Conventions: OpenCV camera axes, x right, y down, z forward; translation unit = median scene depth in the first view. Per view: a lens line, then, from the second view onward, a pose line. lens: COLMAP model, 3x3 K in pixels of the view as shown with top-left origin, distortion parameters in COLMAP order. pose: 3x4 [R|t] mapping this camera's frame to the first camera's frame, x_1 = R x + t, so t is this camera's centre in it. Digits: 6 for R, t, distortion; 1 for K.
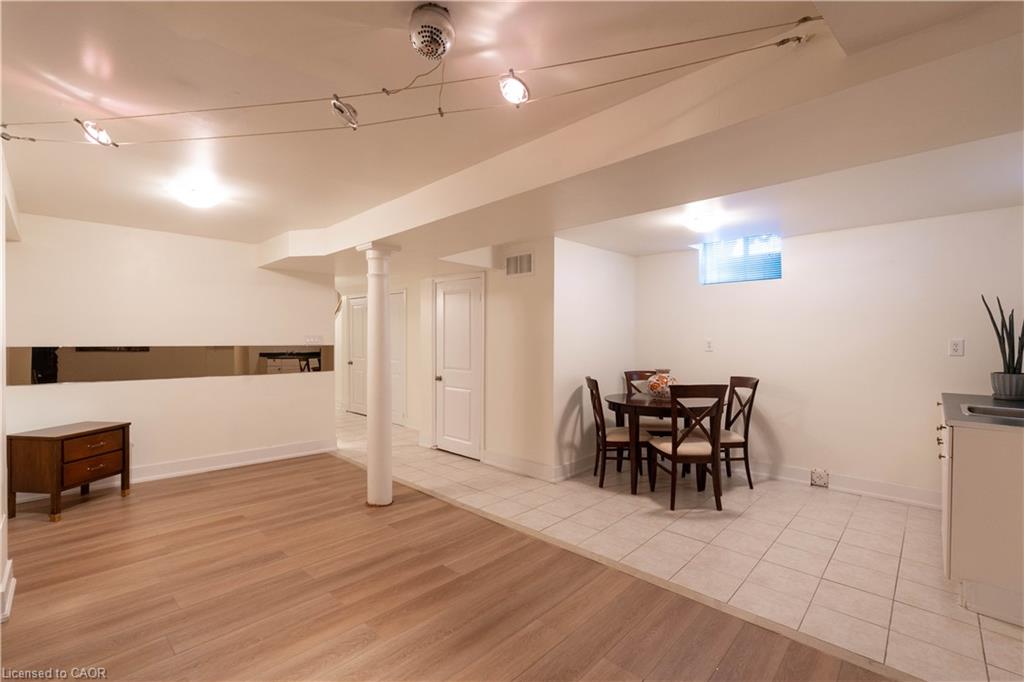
lens RADIAL K [[445.9, 0, 513.0], [0, 445.9, 340.5], [0, 0, 1]] dist [-0.000428, -0.000152]
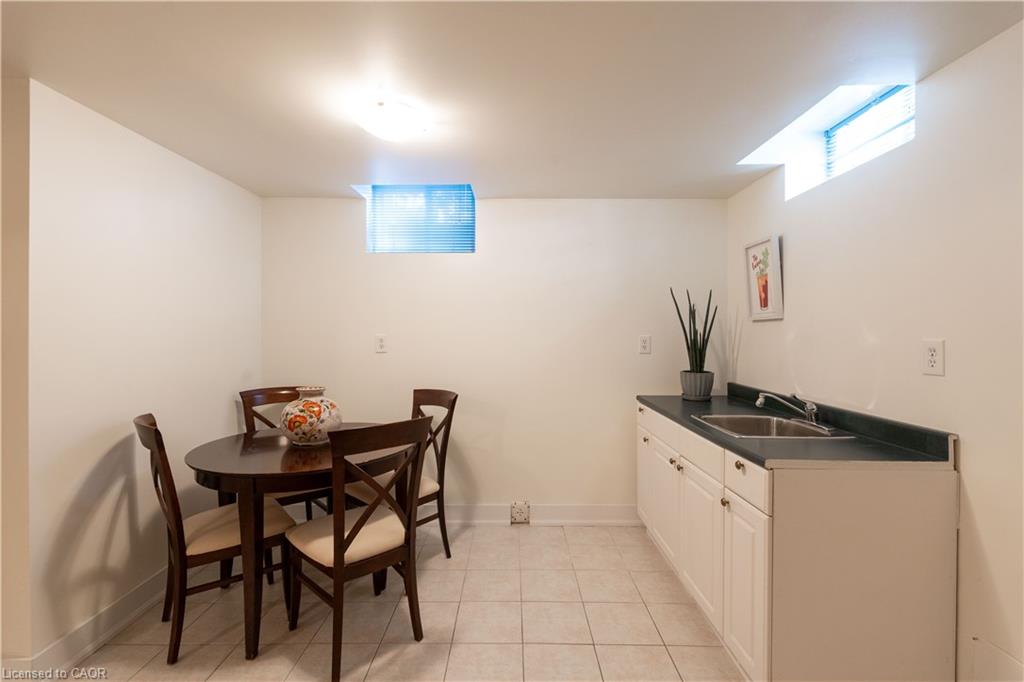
lens RADIAL K [[445.9, 0, 508.7], [0, 445.9, 336.5], [0, 0, 1]] dist [-0.000428, -0.000152]
pose [[0.725979, -0.004331, 0.687703, 0.137104], [-0.000305, 0.999978, 0.006619, -0.005253], [-0.687717, -0.005015, 0.725962, 0.443512]]
